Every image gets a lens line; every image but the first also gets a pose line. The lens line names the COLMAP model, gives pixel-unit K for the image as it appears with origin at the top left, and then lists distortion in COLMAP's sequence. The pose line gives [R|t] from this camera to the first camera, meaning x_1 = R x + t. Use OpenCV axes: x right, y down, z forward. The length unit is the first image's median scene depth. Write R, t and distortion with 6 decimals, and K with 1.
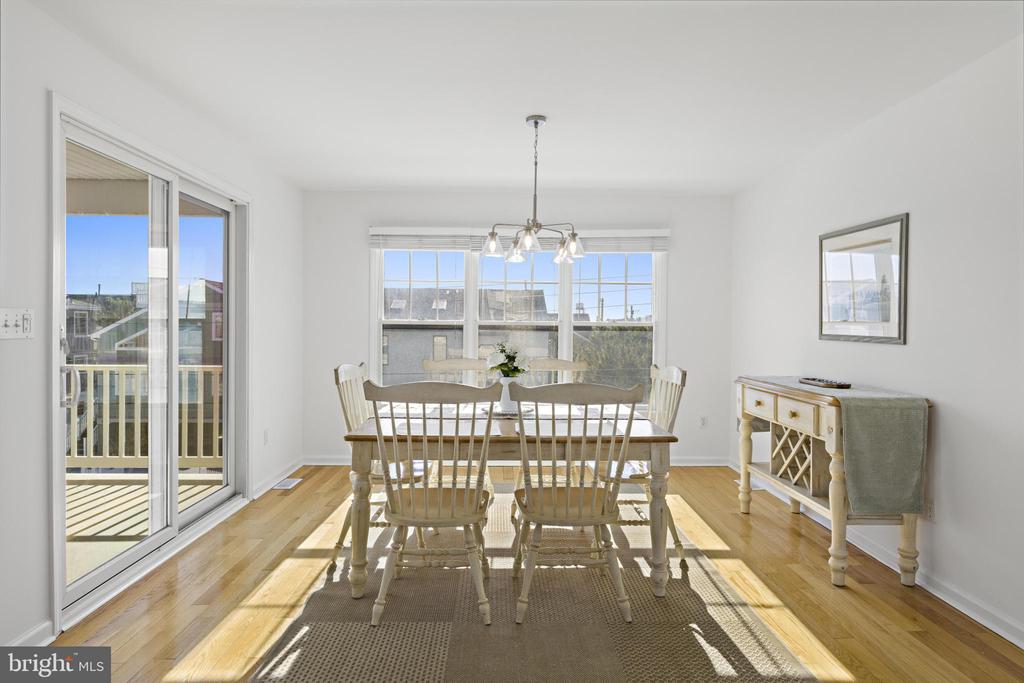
lens RADIAL K [[601.8, 0, 514.7], [0, 601.8, 346.4], [0, 0, 1]] dist [-0.004428, -0.000795]
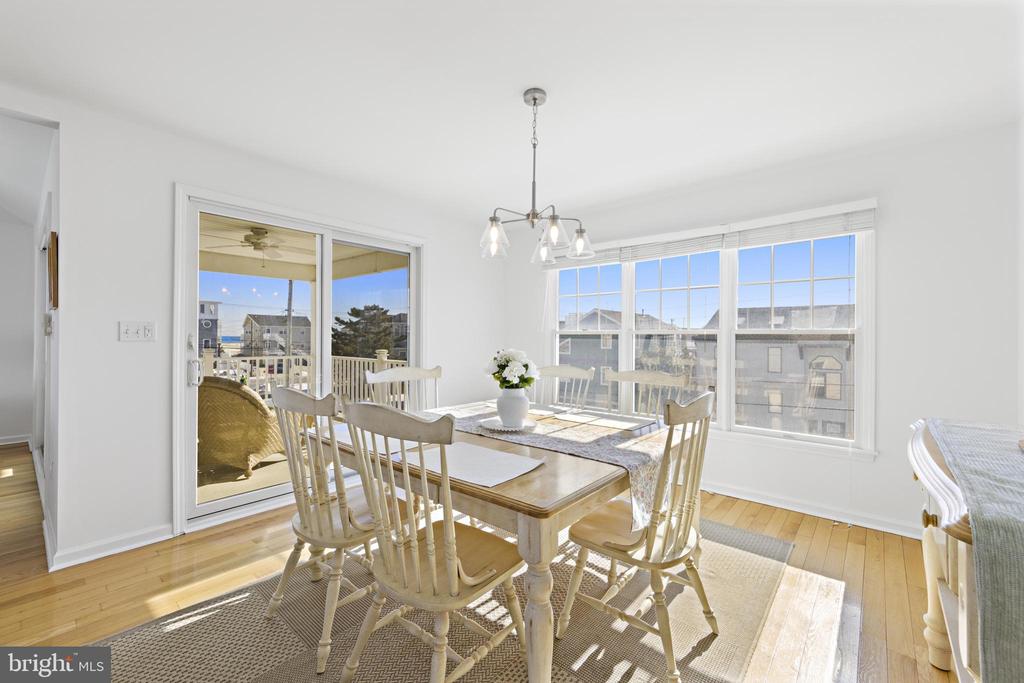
lens RADIAL K [[431.1, 0, 529.6], [0, 431.1, 343.4], [0, 0, 1]] dist [-0.000697, 0.000098]
pose [[0.744853, 0.005096, -0.667209, 0.450112], [-0.022359, 0.999600, -0.017325, -0.006312], [0.666854, 0.027823, 0.744669, 0.539467]]
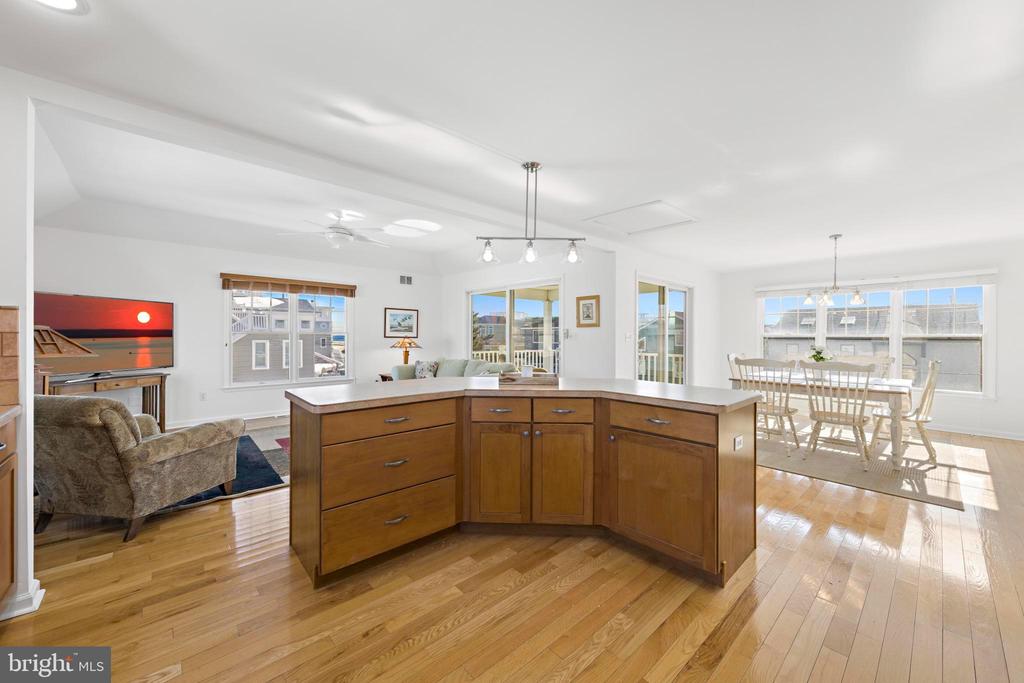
lens RADIAL K [[404.0, 0, 507.6], [0, 404.0, 337.4], [0, 0, 1]] dist [-0.001047, -0.000186]
pose [[0.651803, -0.000106, -0.758388, 0.349023], [-0.024611, 0.999470, -0.021292, 0.021807], [0.757989, 0.032543, 0.651455, -0.725146]]
